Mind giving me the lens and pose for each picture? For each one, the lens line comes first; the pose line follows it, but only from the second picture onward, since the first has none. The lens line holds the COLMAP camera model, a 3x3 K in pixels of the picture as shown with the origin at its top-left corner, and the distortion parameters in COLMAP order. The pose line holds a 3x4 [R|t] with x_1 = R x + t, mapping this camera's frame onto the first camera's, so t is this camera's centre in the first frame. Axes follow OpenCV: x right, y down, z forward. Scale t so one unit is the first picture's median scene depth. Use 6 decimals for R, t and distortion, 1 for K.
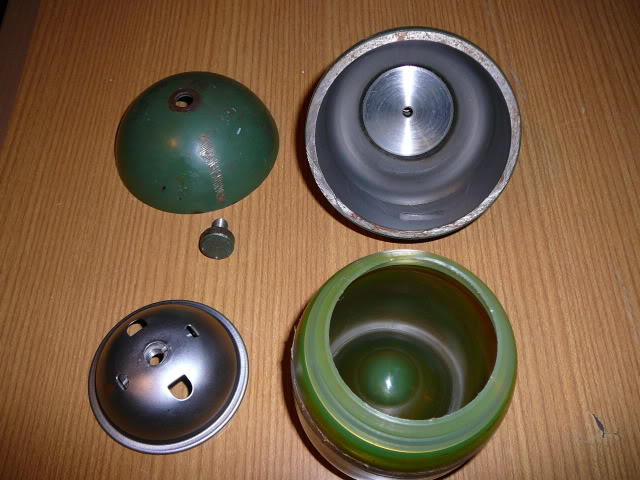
lens RADIAL K [[667.1, 0, 320.0], [0, 667.1, 240.0], [0, 0, 1]] dist [-0.116019, 0.173153]
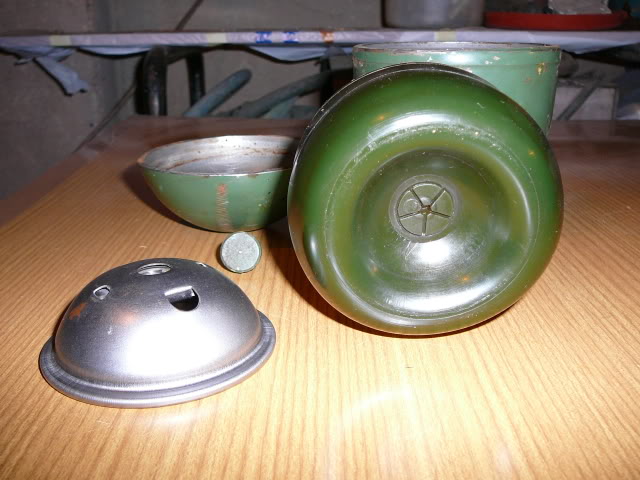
lens RADIAL K [[667.1, 0, 320.0], [0, 667.1, 240.0], [0, 0, 1]] dist [-0.116019, 0.173153]
pose [[0.999833, 0.016972, 0.006775, -0.060613], [-0.008497, 0.760008, -0.649858, 0.523203], [-0.016179, 0.649692, 0.760026, 0.352907]]
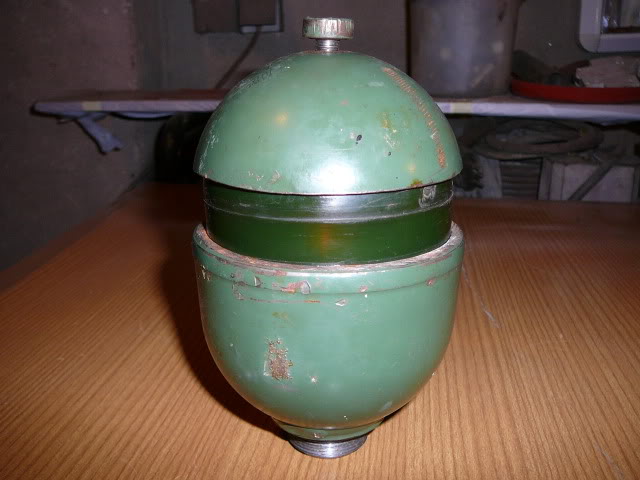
lens RADIAL K [[667.1, 0, 320.0], [0, 667.1, 240.0], [0, 0, 1]] dist [-0.116019, 0.173153]
pose [[0.990574, 0.059730, -0.123271, 0.194386], [-0.127183, 0.735257, -0.665749, 0.408452], [0.050871, 0.675151, 0.735923, 0.239361]]
